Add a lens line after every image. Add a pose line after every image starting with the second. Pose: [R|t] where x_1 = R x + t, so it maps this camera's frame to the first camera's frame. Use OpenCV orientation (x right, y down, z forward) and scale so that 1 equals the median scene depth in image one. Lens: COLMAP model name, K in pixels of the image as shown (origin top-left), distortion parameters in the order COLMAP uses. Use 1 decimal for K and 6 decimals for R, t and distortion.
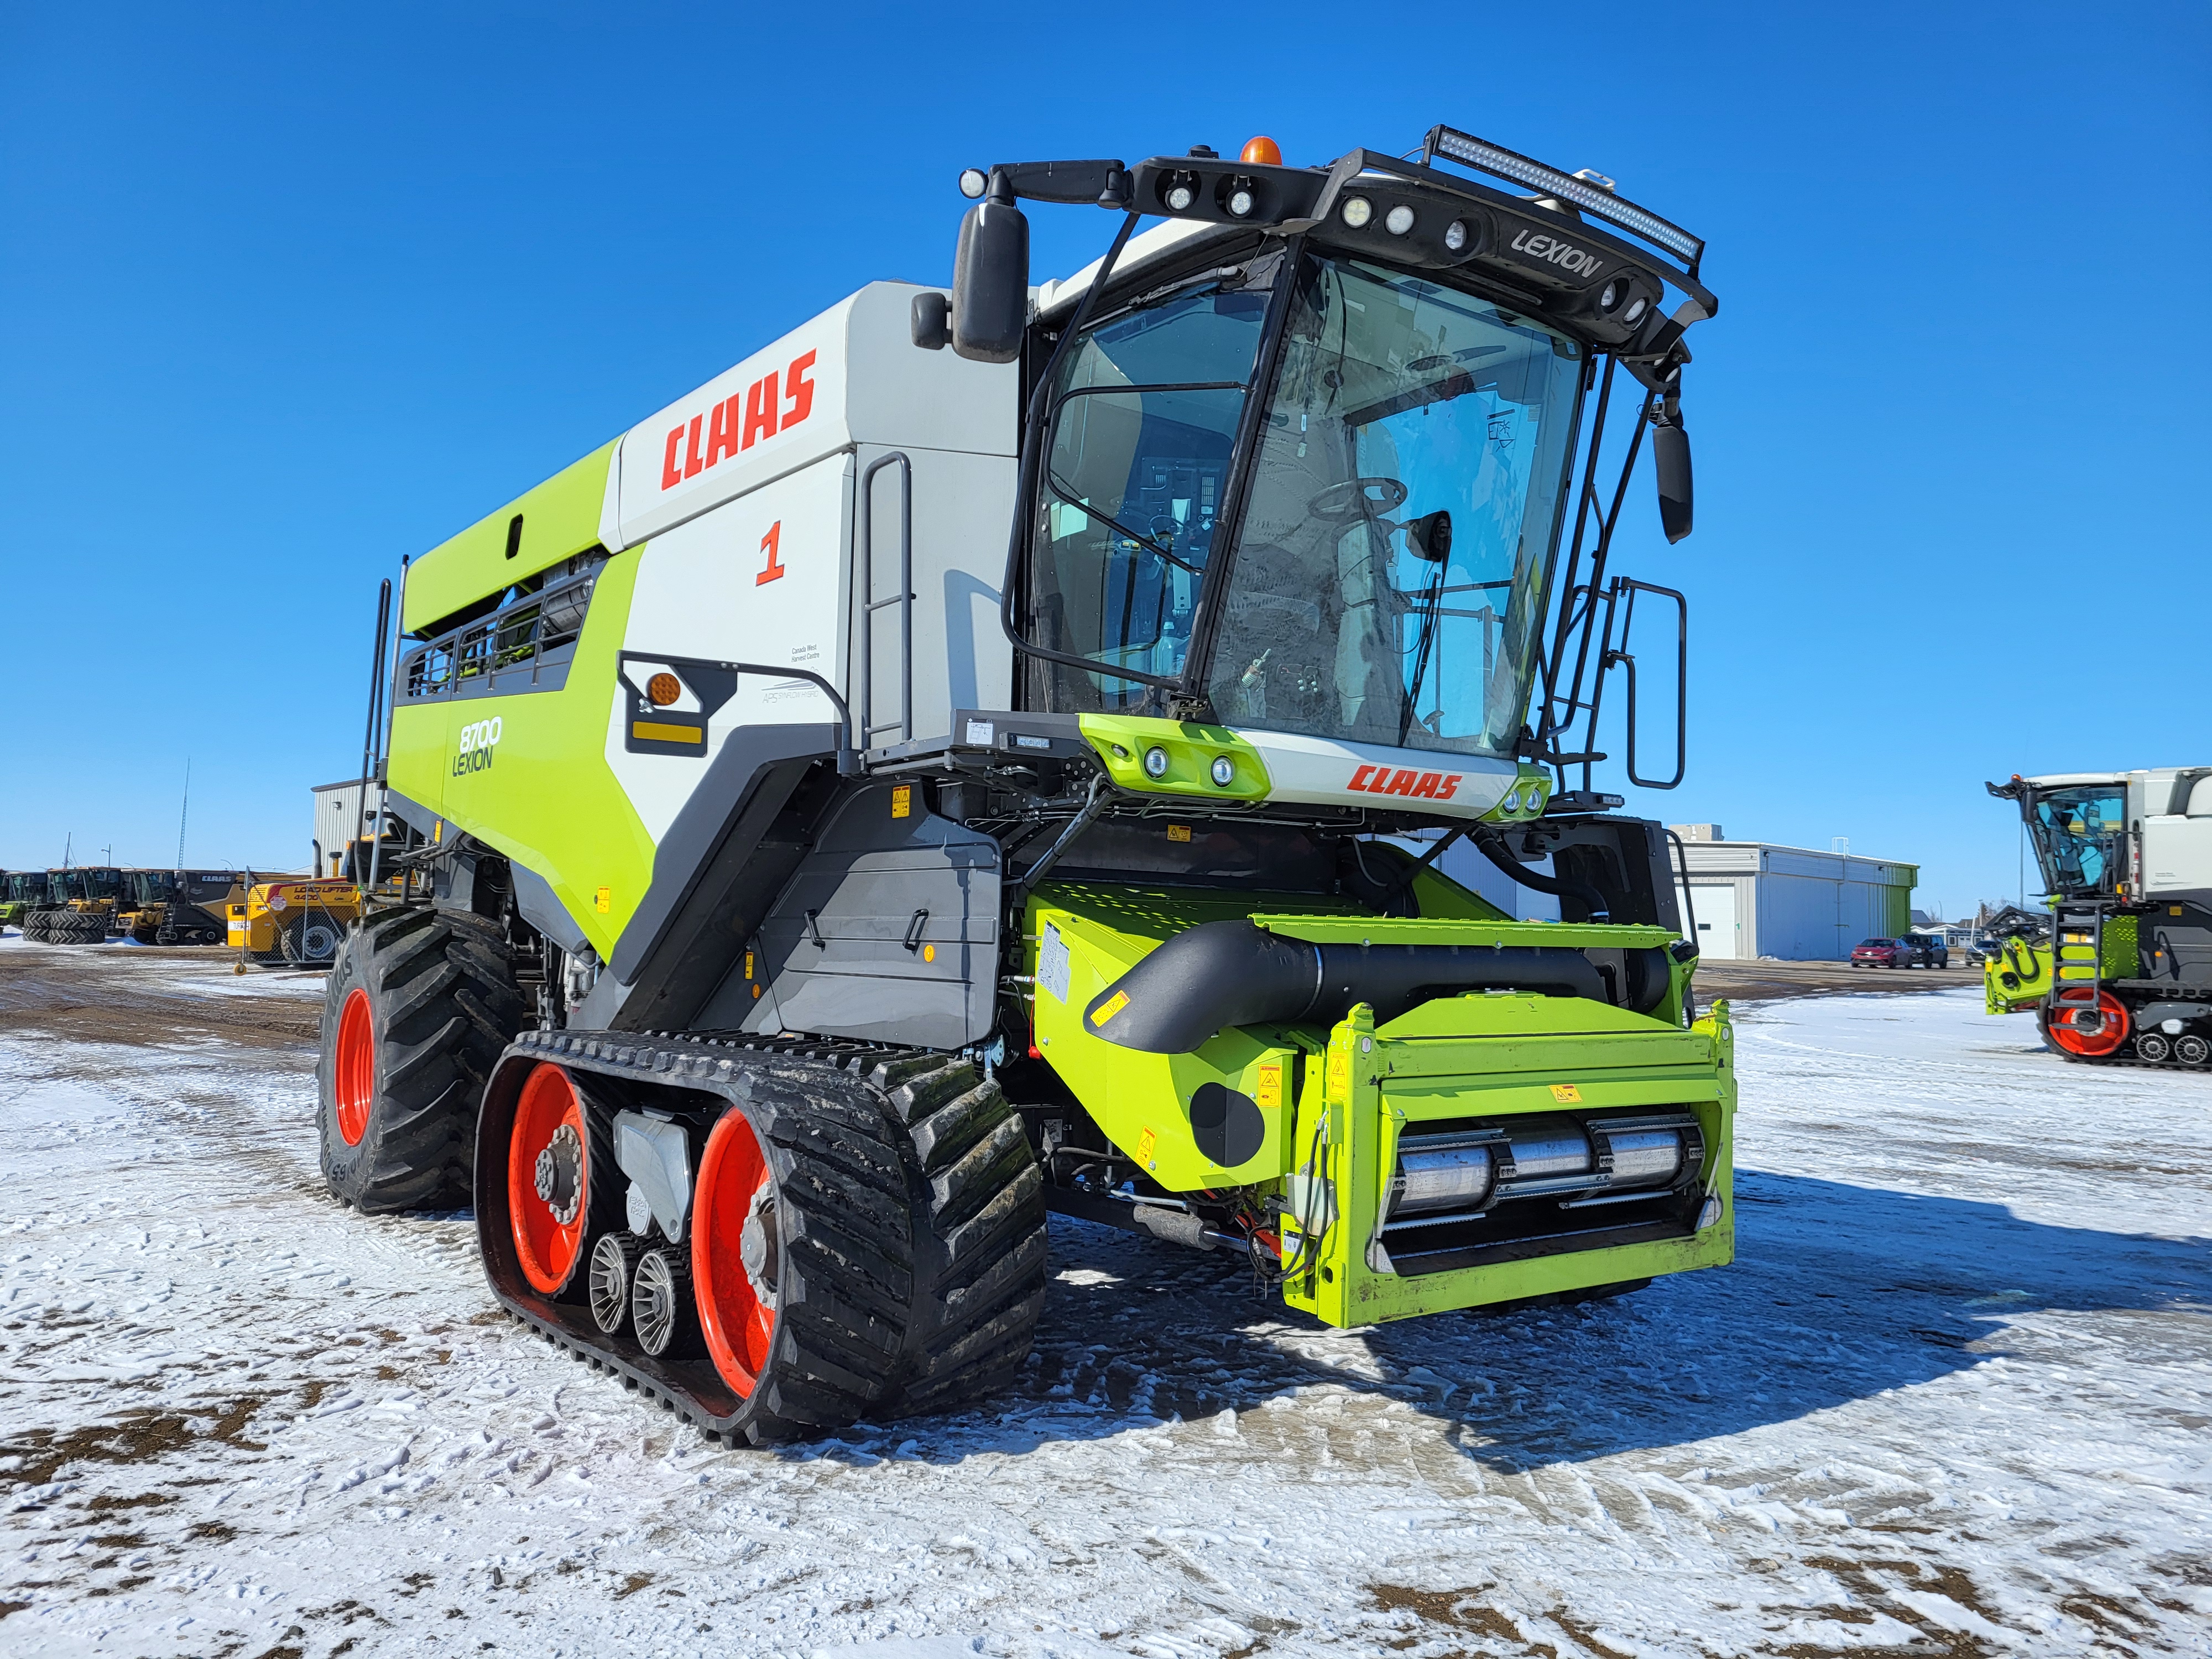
lens RADIAL K [[1675.3, 0, 1107.0], [0, 1675.3, 876.4], [0, 0, 1]] dist [0.076559, -0.076943]
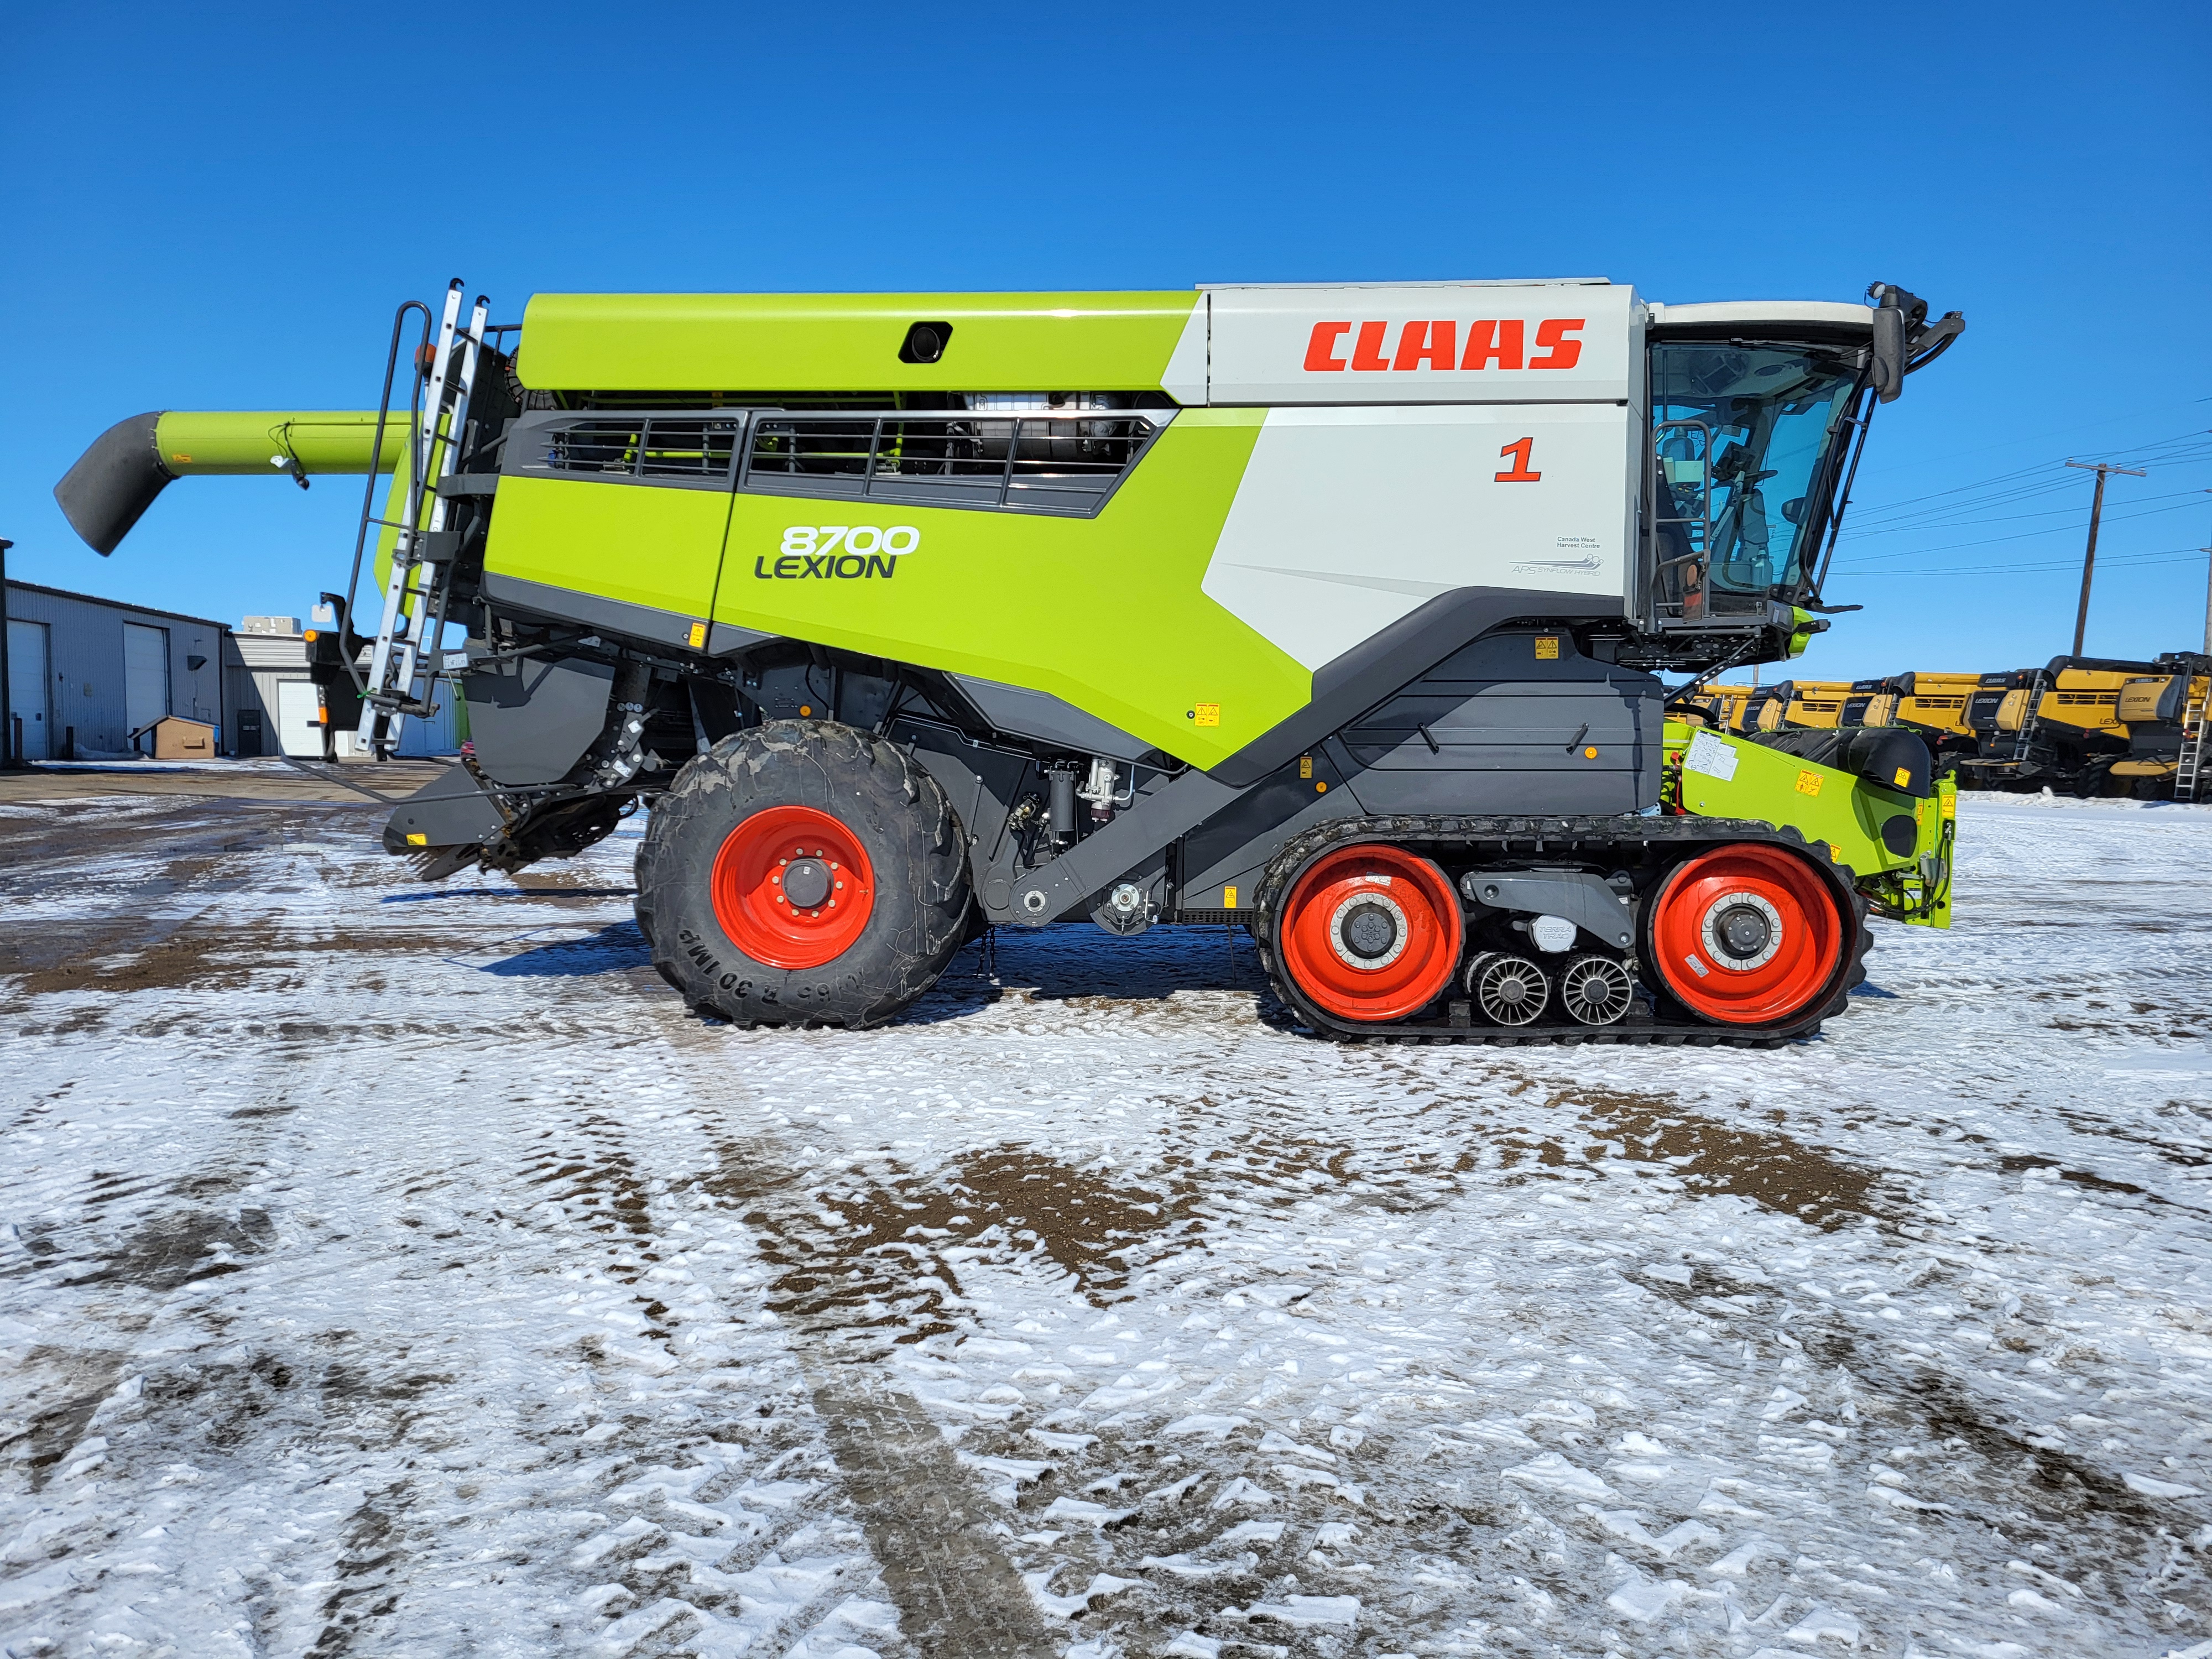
lens RADIAL K [[1675.0, 0, 1111.5], [0, 1675.0, 901.2], [0, 0, 1]] dist [0.067455, -0.073995]
pose [[0.632868, -0.086546, 0.769408, -1.276410], [-0.020428, 0.991521, 0.128333, -0.006065], [-0.773990, -0.096935, 0.625734, 0.316380]]
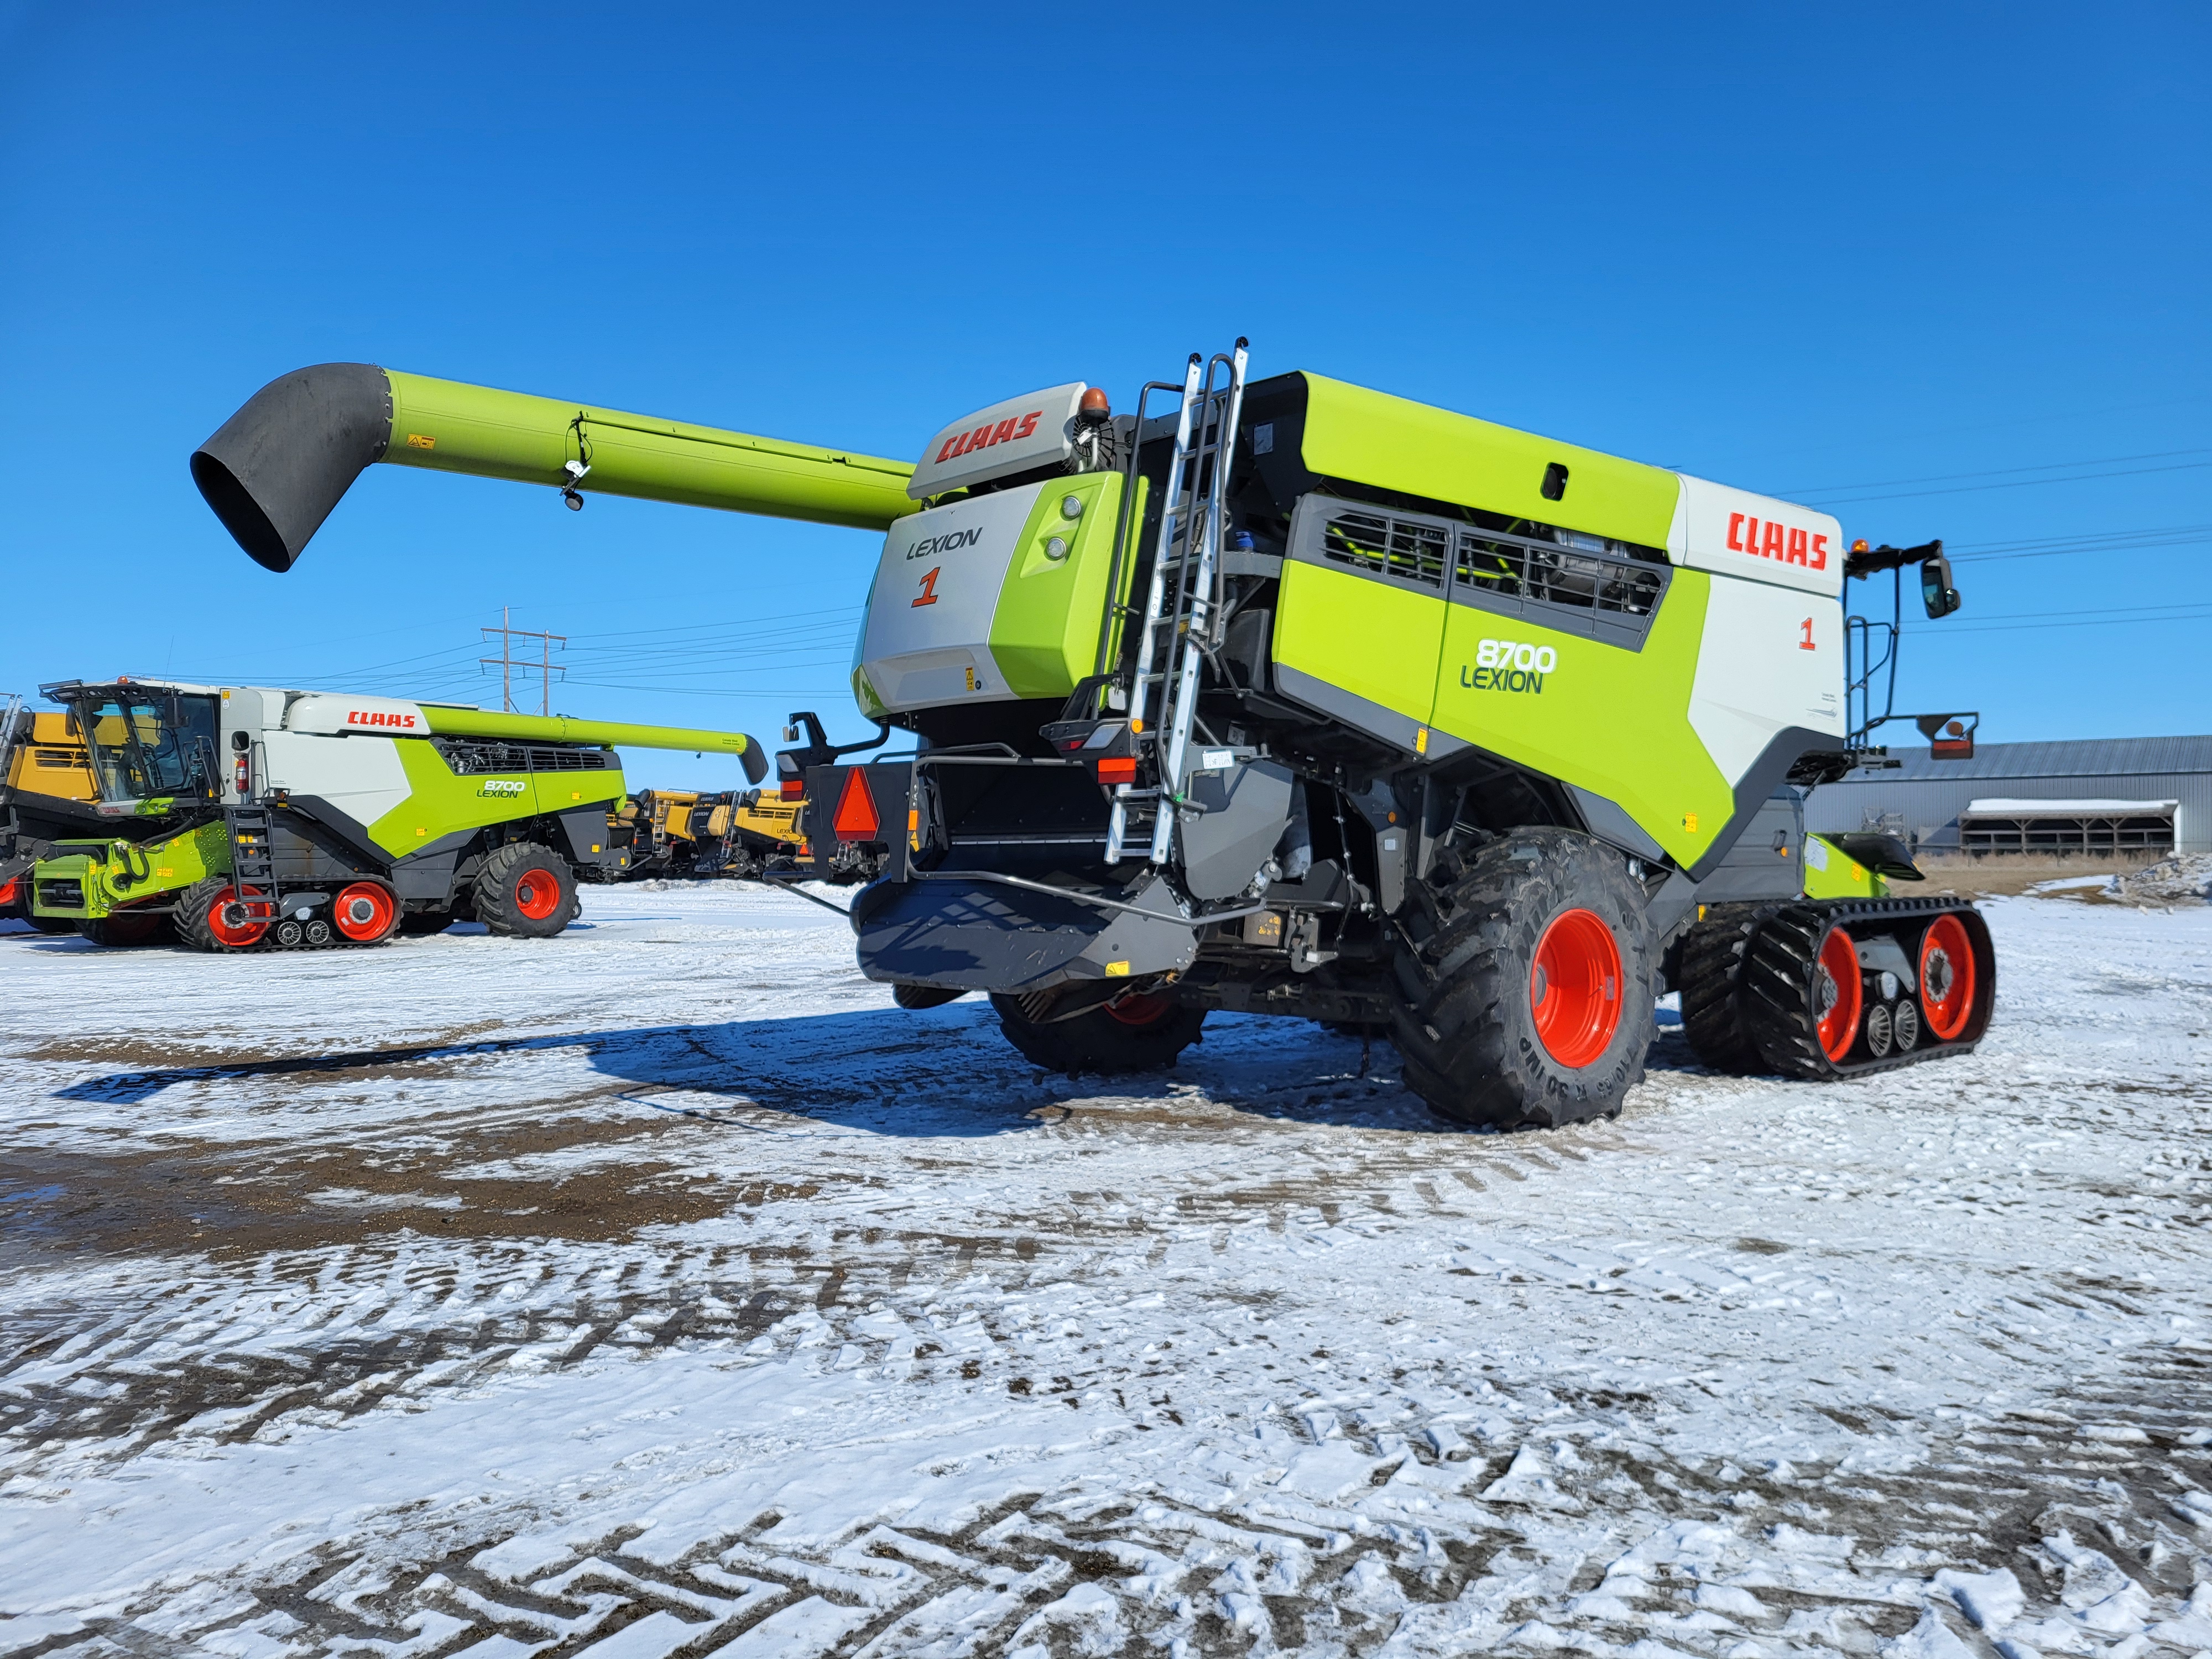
lens RADIAL K [[1675.3, 0, 1107.0], [0, 1675.3, 876.4], [0, 0, 1]] dist [0.076559, -0.076943]
pose [[-0.095274, -0.032298, 0.994927, -1.675421], [-0.031292, 0.999077, 0.029436, 0.033406], [-0.994959, -0.028329, -0.096197, 1.648240]]
